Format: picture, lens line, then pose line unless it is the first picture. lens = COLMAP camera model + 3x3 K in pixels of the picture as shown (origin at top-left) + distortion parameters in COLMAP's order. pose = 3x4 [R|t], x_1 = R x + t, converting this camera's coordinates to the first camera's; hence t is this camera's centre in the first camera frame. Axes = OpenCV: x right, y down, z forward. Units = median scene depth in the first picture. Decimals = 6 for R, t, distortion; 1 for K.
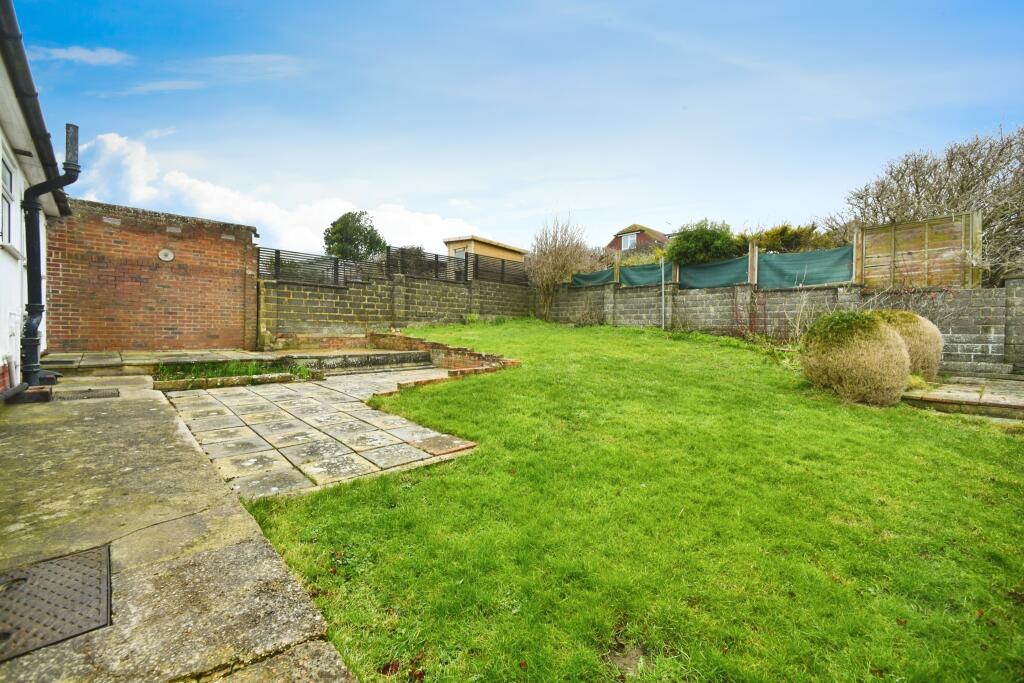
lens RADIAL K [[415.2, 0, 507.4], [0, 415.2, 337.6], [0, 0, 1]] dist [0.001738, 0.000239]
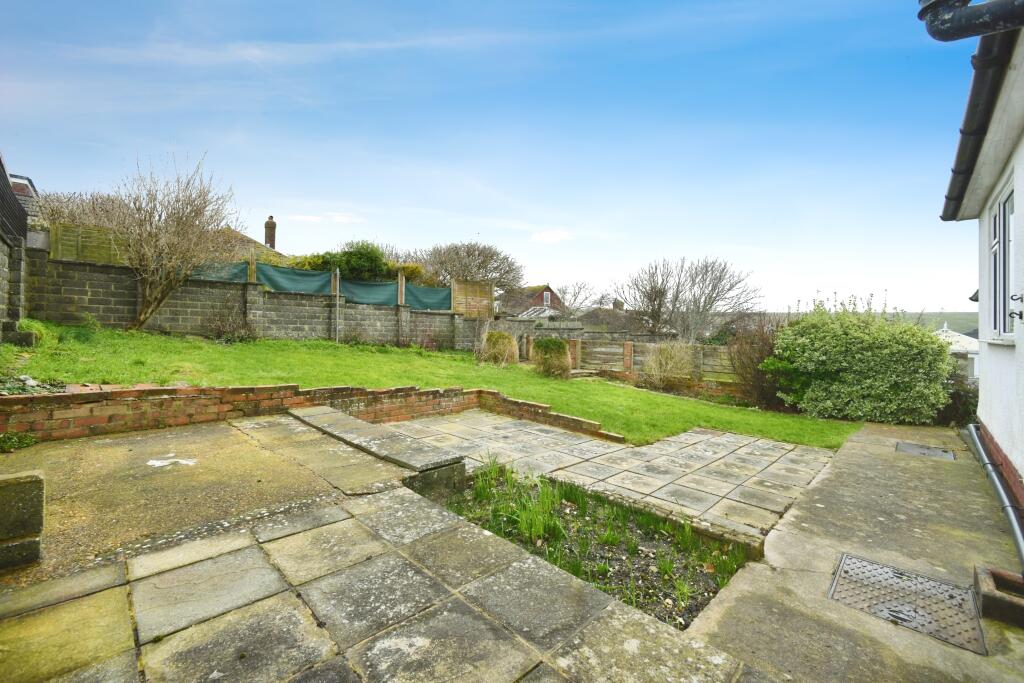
lens RADIAL K [[415.2, 0, 507.4], [0, 415.2, 337.6], [0, 0, 1]] dist [0.001738, 0.000239]
pose [[-0.024506, -0.031234, 0.999212, -0.684230], [-0.001685, 0.999512, 0.031202, -0.069585], [-0.999698, -0.000919, -0.024547, 0.698120]]
